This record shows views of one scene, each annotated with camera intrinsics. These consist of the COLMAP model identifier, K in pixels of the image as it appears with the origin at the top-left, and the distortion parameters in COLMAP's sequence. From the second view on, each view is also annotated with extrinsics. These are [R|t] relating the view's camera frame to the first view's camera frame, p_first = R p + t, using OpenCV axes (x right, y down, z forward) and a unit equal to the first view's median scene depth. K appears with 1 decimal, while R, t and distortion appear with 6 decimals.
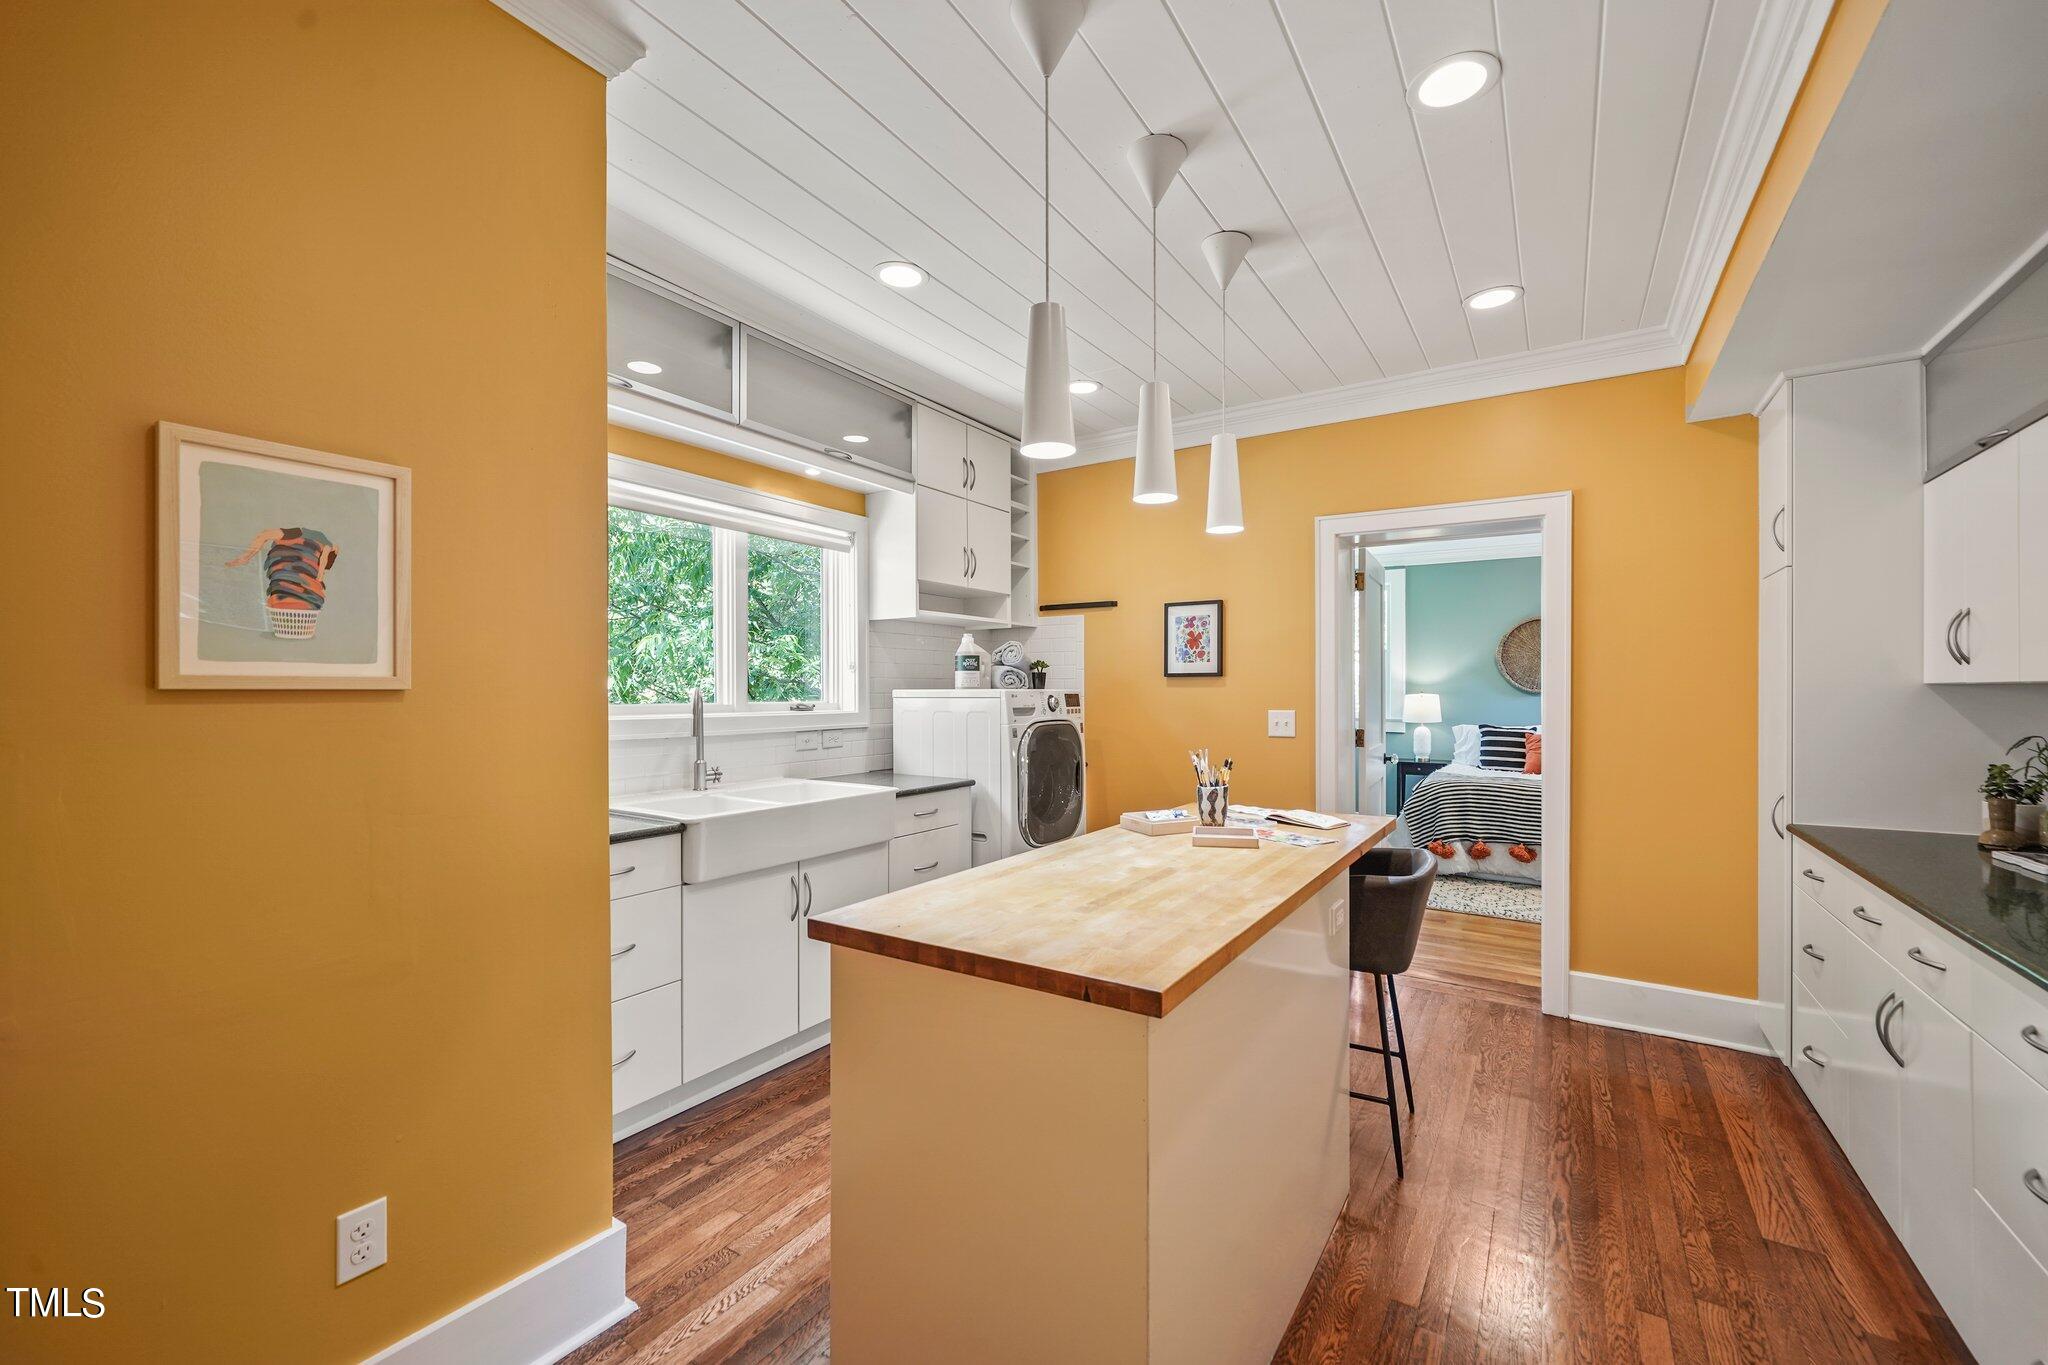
lens RADIAL K [[836.6, 0, 1058.5], [0, 836.6, 689.1], [0, 0, 1]] dist [-0.001400, 0.000324]
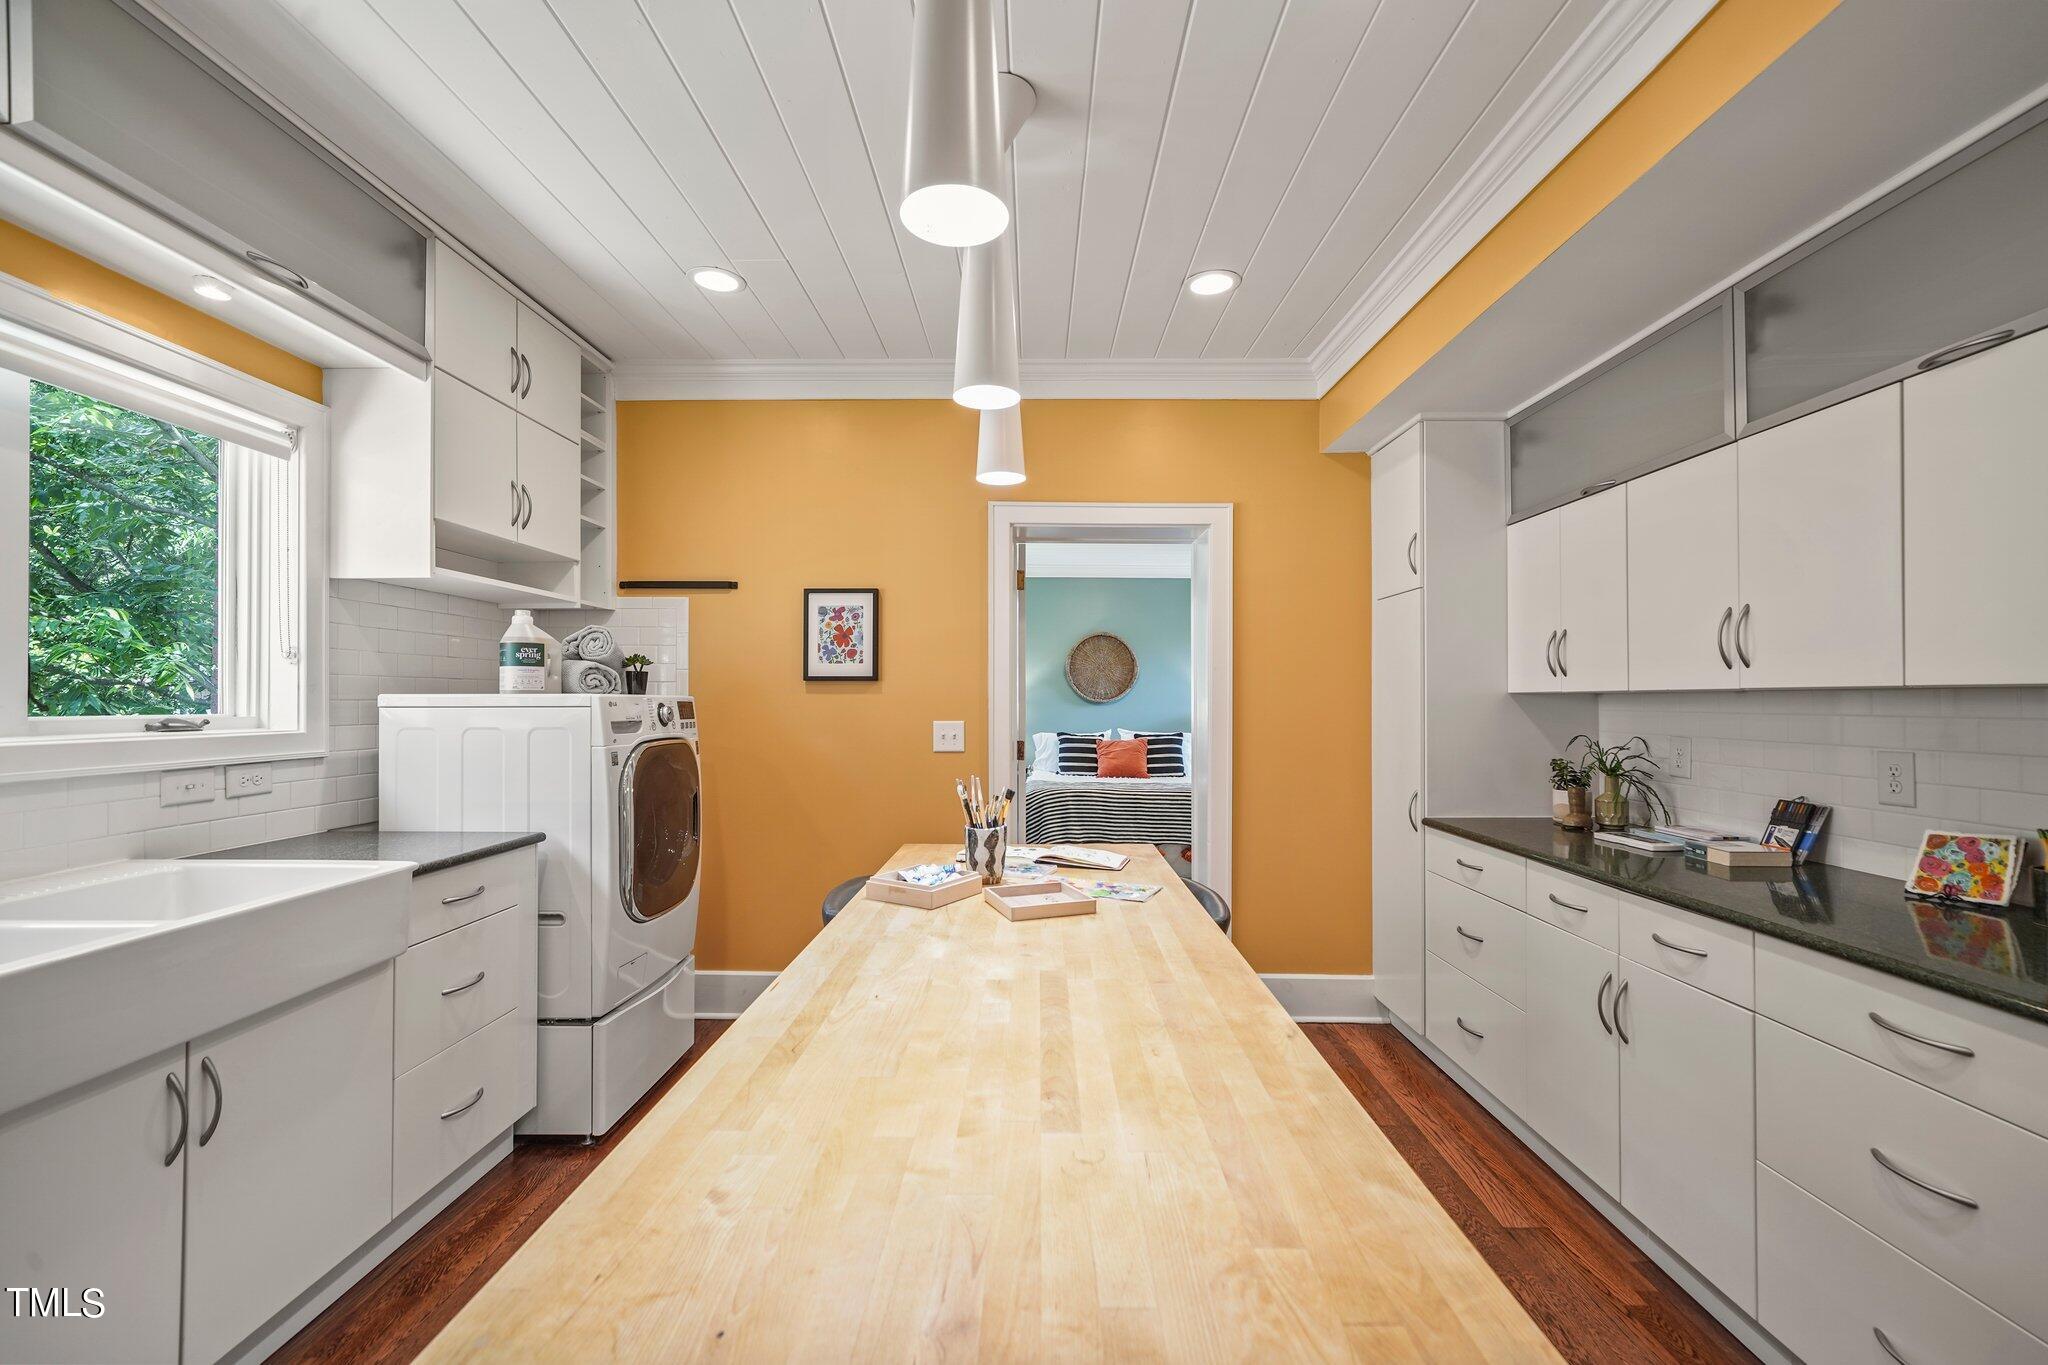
lens RADIAL K [[836.6, 0, 1058.5], [0, 836.6, 689.1], [0, 0, 1]] dist [-0.001400, 0.000324]
pose [[0.854040, 0.008895, 0.520131, -0.091130], [-0.002533, 0.999913, -0.012940, 0.003628], [-0.520200, 0.009734, 0.853989, 0.218939]]
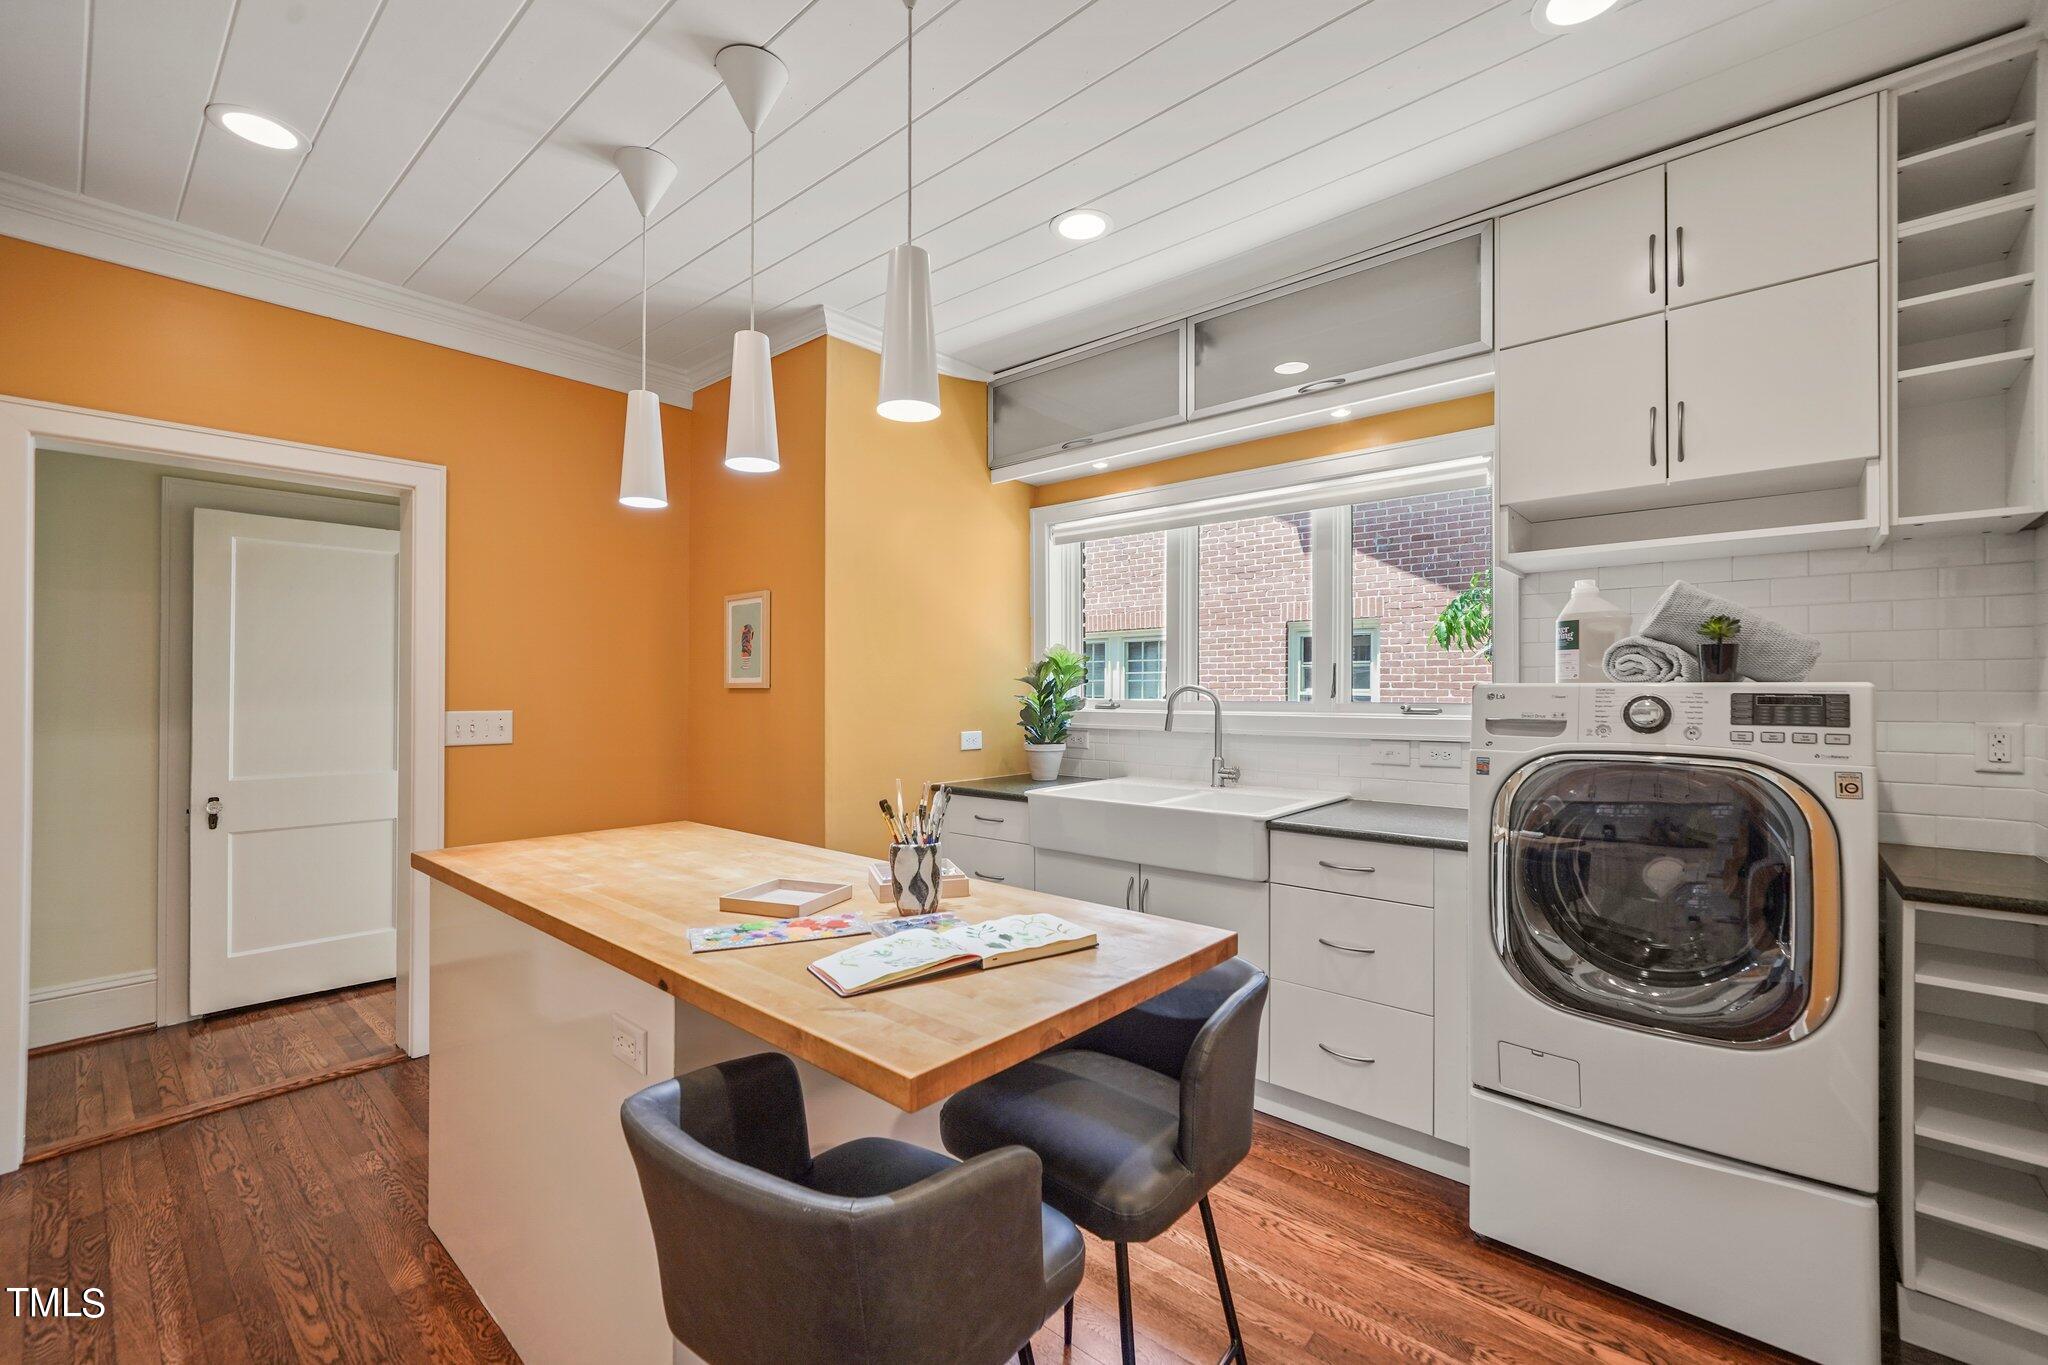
lens RADIAL K [[856.2, 0, 1055.9], [0, 856.2, 687.8], [0, 0, 1]] dist [0.000045, 0.000354]
pose [[-0.163183, -0.002223, -0.986593, 0.493633], [0.001848, 0.999995, -0.002559, 0.003258], [0.986594, -0.002241, -0.163178, 0.764375]]
